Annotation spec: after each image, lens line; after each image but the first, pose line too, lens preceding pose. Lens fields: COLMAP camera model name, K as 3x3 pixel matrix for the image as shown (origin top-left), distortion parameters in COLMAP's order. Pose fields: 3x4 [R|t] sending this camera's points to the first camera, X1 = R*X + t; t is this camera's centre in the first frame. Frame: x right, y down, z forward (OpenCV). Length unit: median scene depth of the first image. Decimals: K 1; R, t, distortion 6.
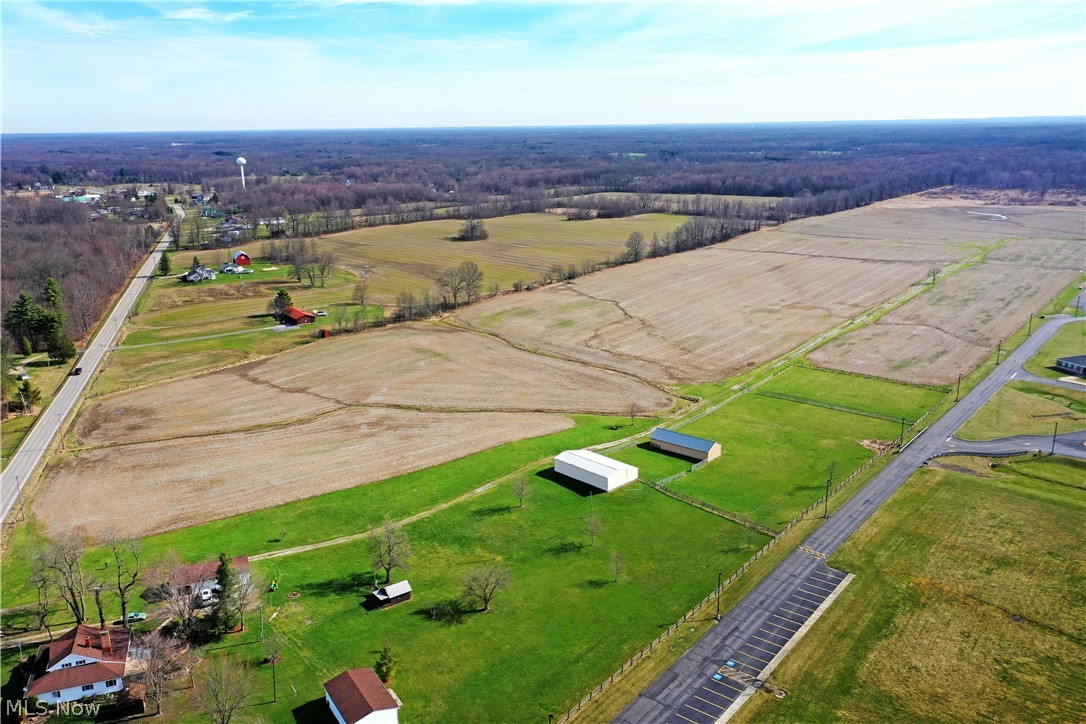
lens RADIAL K [[863.1, 0, 539.9], [0, 863.1, 364.7], [0, 0, 1]] dist [0.017688, 0.006383]
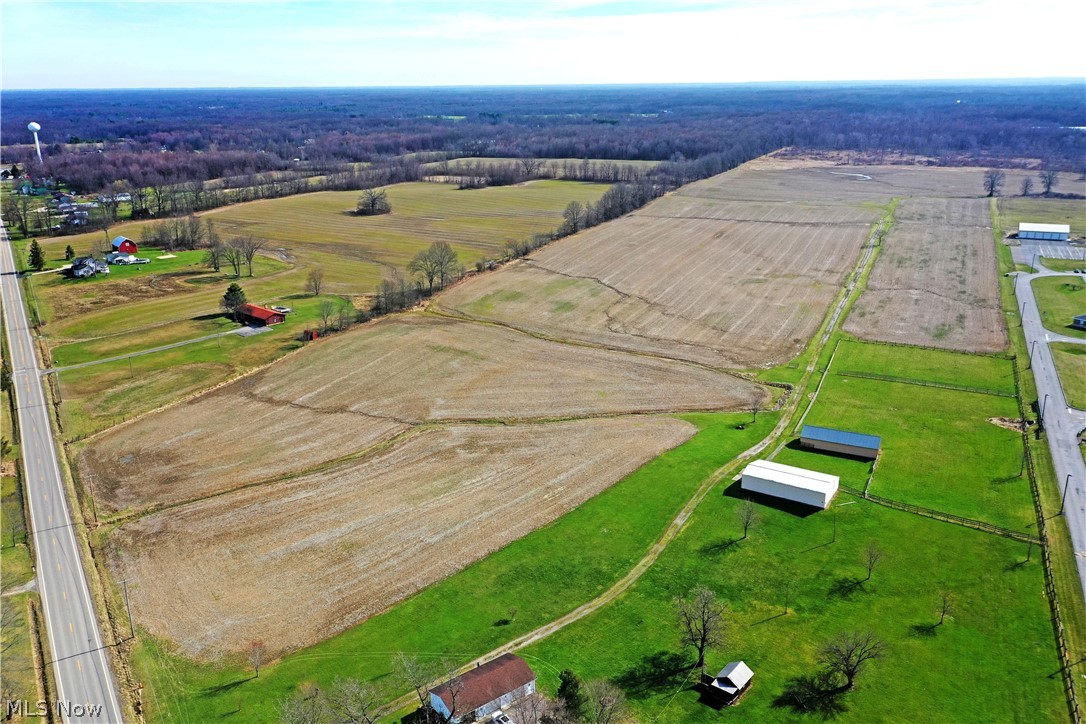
lens RADIAL K [[862.9, 0, 540.3], [0, 862.9, 363.3], [0, 0, 1]] dist [0.013681, 0.009180]
pose [[0.971203, -0.069596, 0.227864, -0.198387], [0.060633, 0.997095, 0.046108, -0.029644], [-0.230411, -0.030964, 0.972601, 0.108657]]
